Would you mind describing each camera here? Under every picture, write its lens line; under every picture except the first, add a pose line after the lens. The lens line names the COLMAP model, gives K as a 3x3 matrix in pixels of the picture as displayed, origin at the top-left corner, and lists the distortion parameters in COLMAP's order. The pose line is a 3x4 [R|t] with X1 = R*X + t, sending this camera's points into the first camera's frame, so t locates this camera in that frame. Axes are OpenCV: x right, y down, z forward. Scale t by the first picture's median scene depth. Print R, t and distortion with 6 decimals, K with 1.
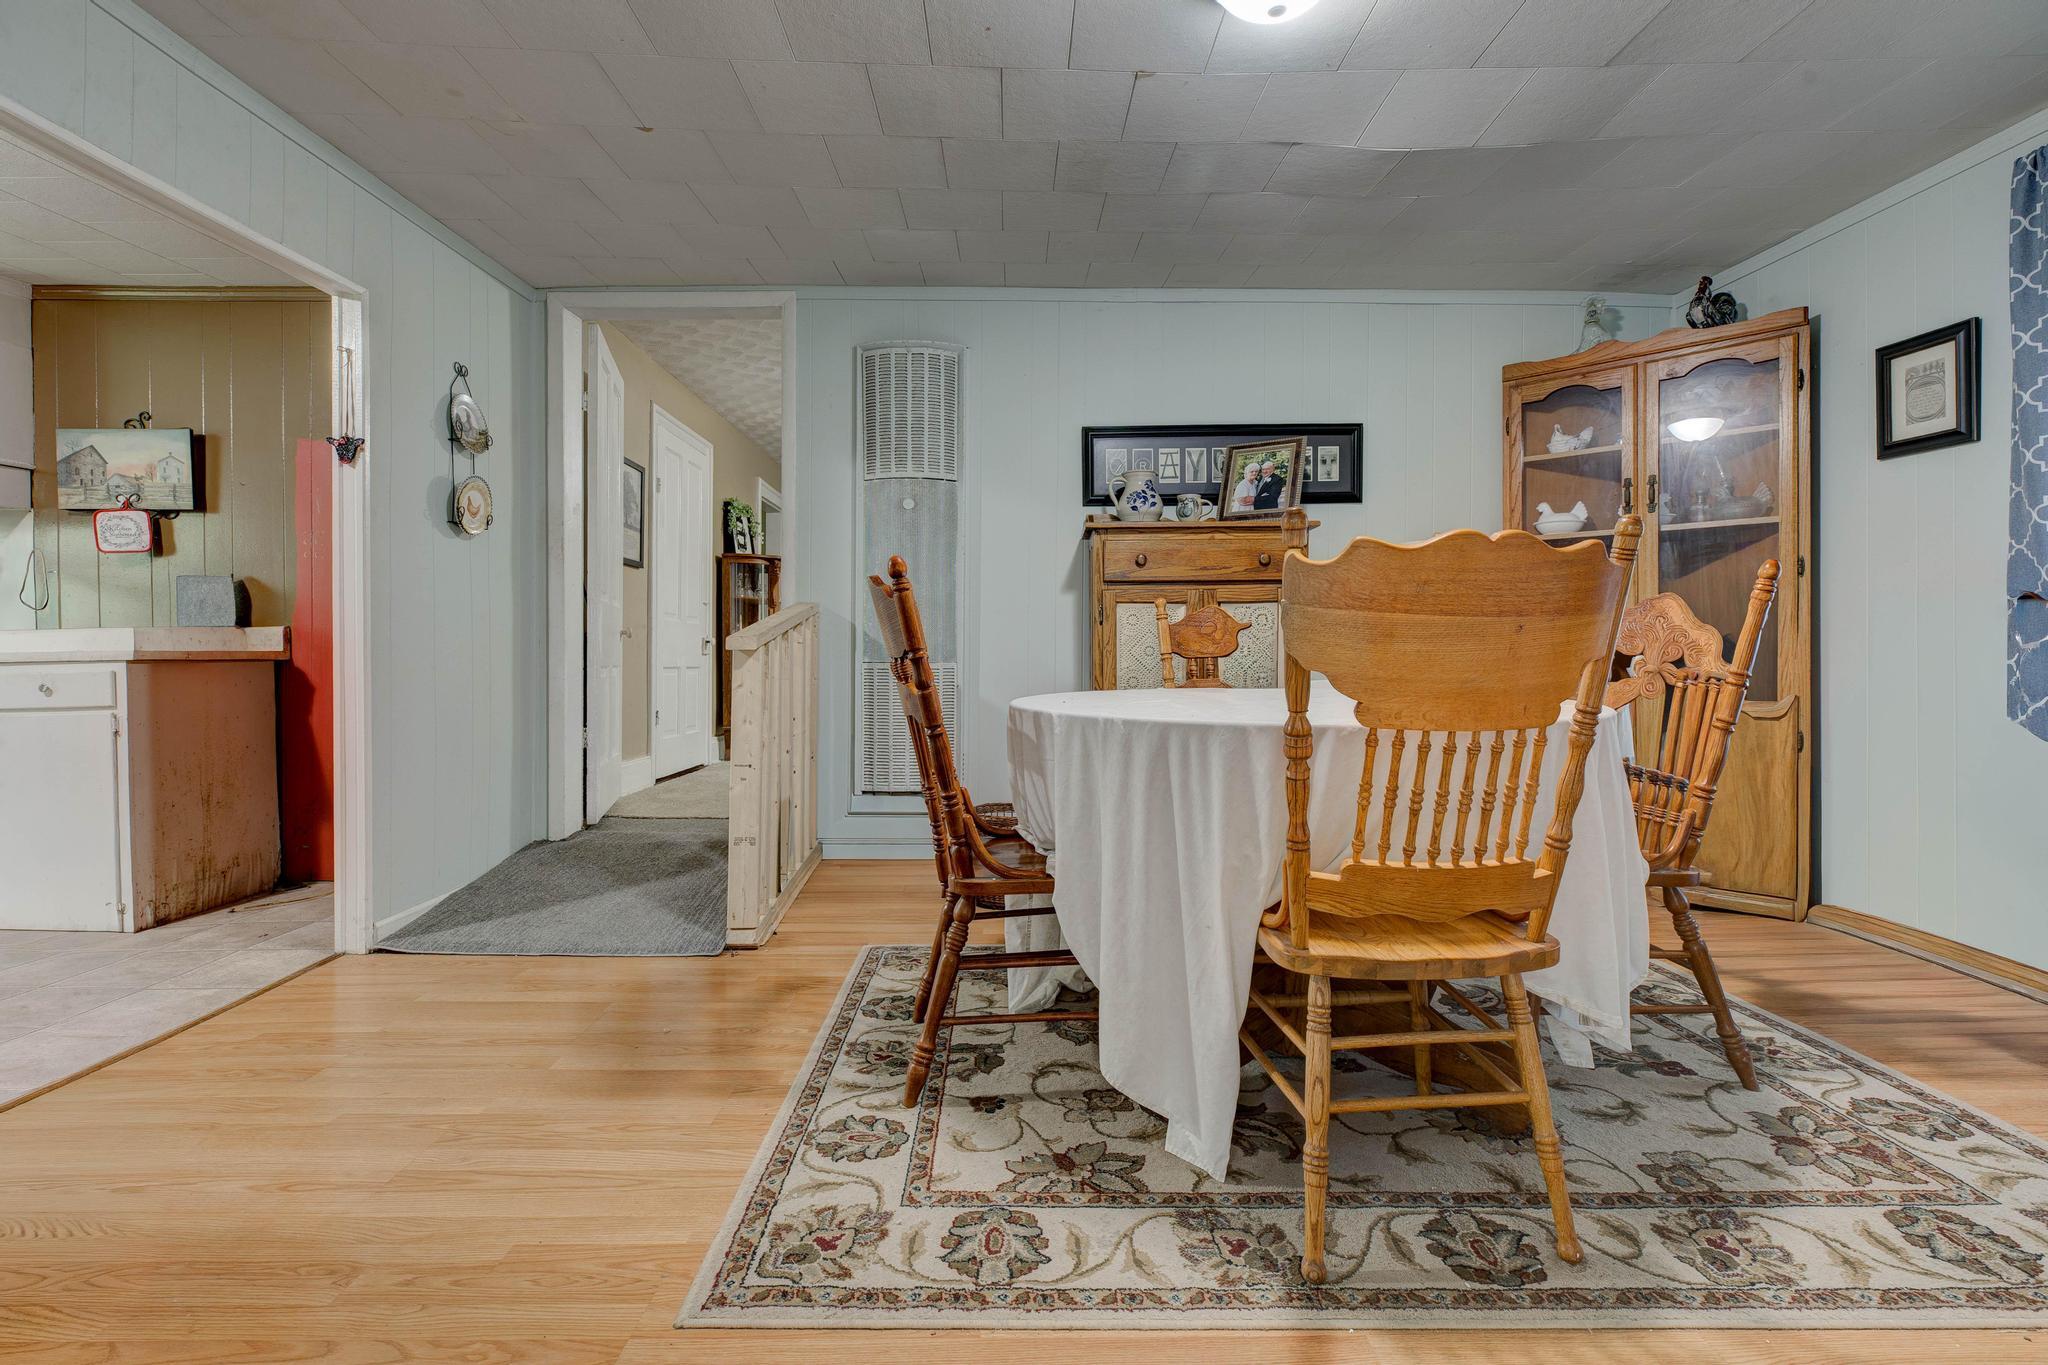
lens RADIAL K [[926.2, 0, 1015.3], [0, 926.2, 654.6], [0, 0, 1]] dist [0.004833, 0.000198]
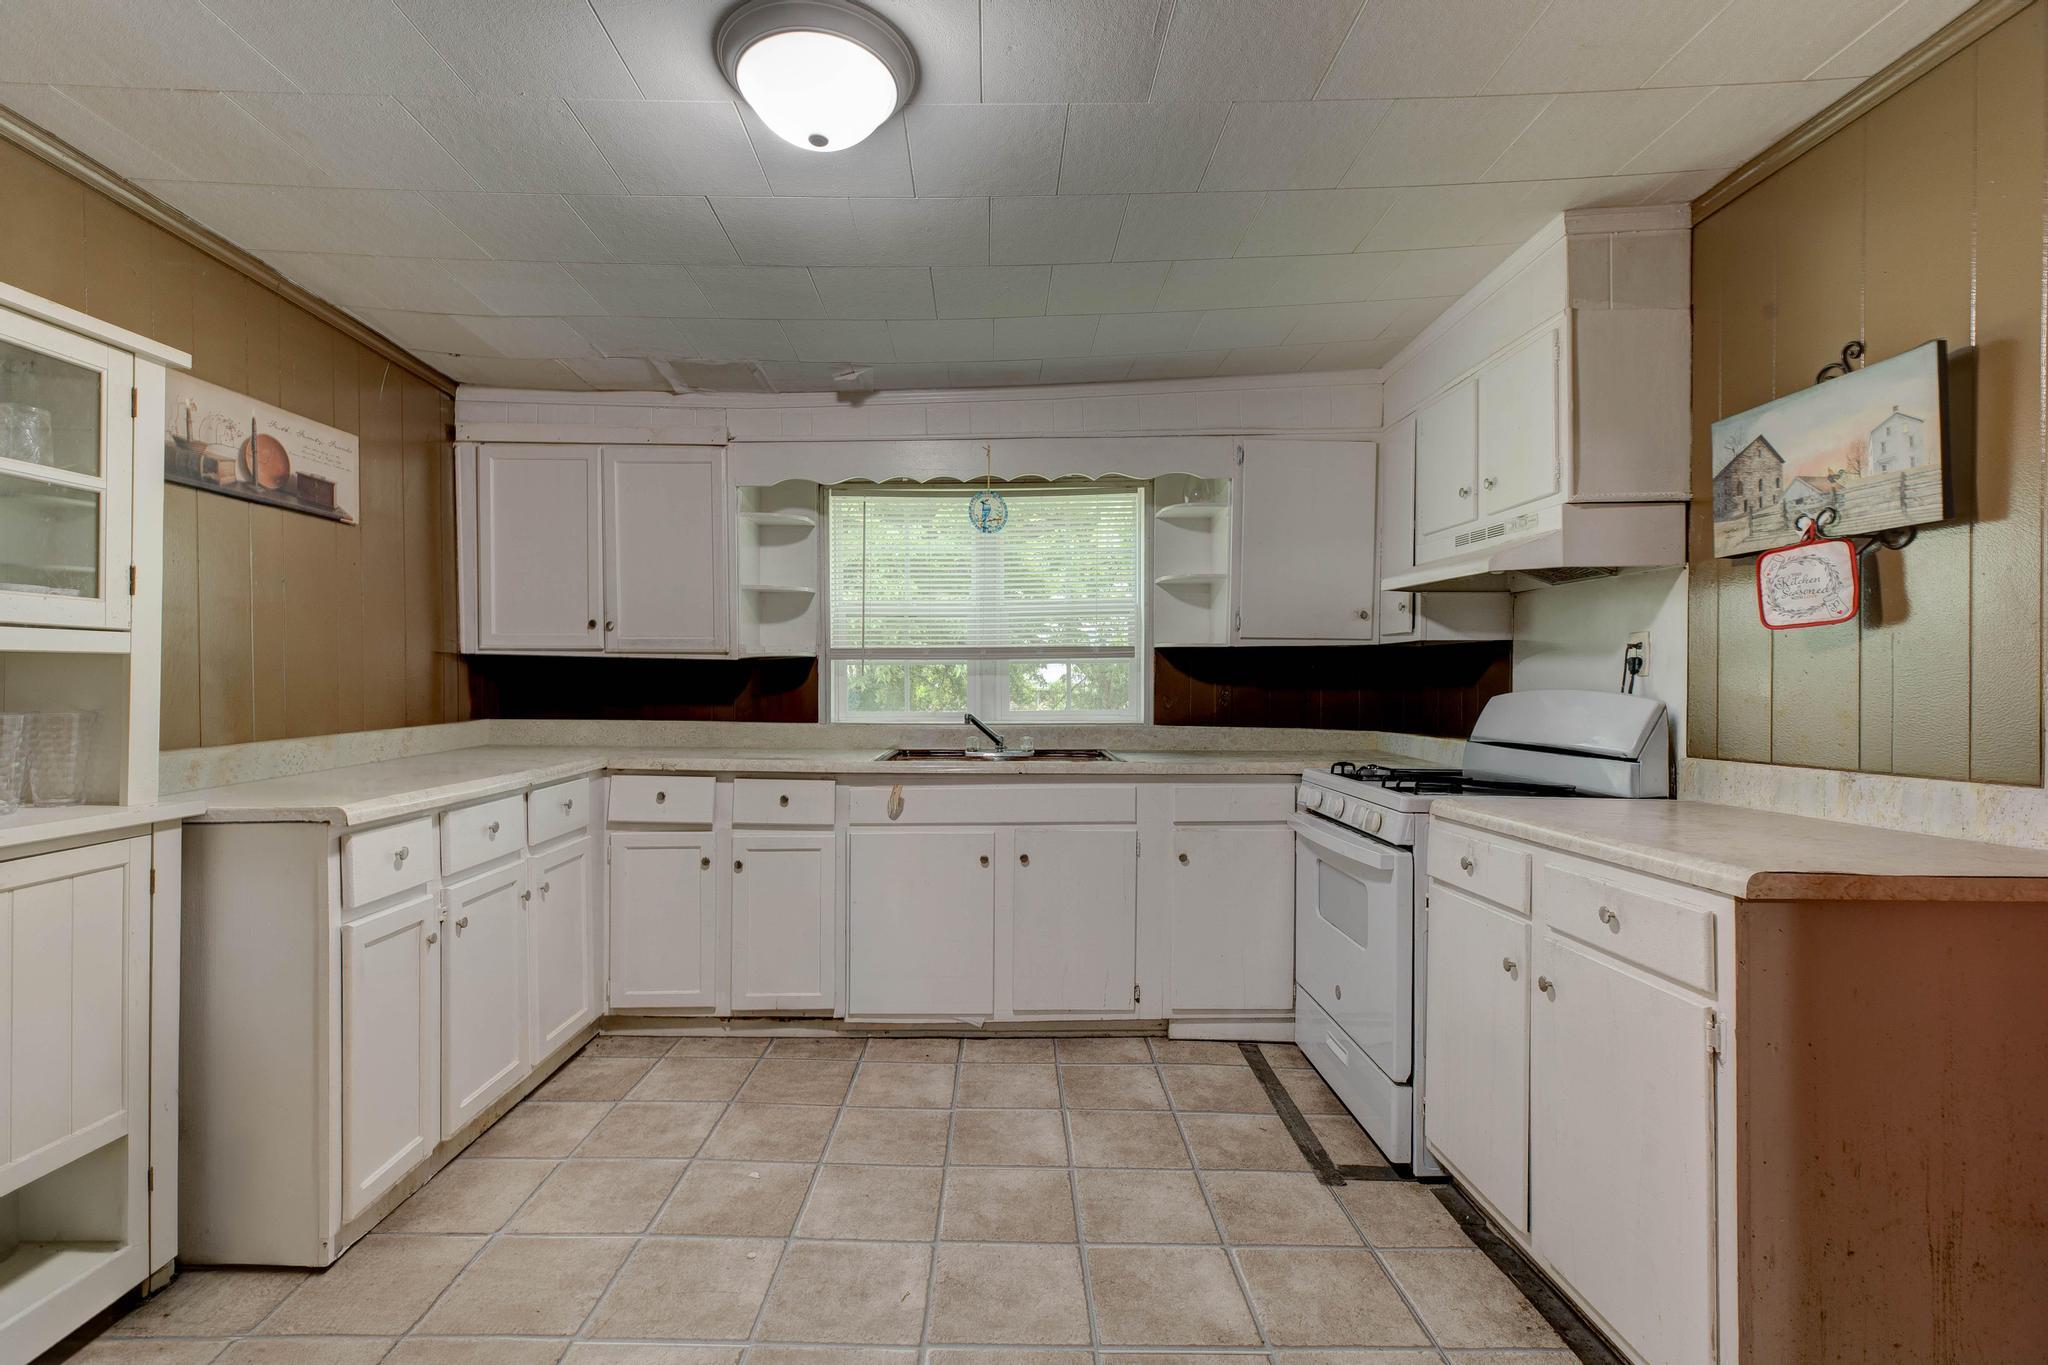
lens RADIAL K [[926.2, 0, 1023.5], [0, 926.2, 685.4], [0, 0, 1]] dist [0.004833, 0.000198]
pose [[0.006266, 0.005772, -0.999964, -0.441794], [-0.005344, 0.999969, 0.005739, -0.077197], [0.999966, 0.005308, 0.006297, 0.559758]]
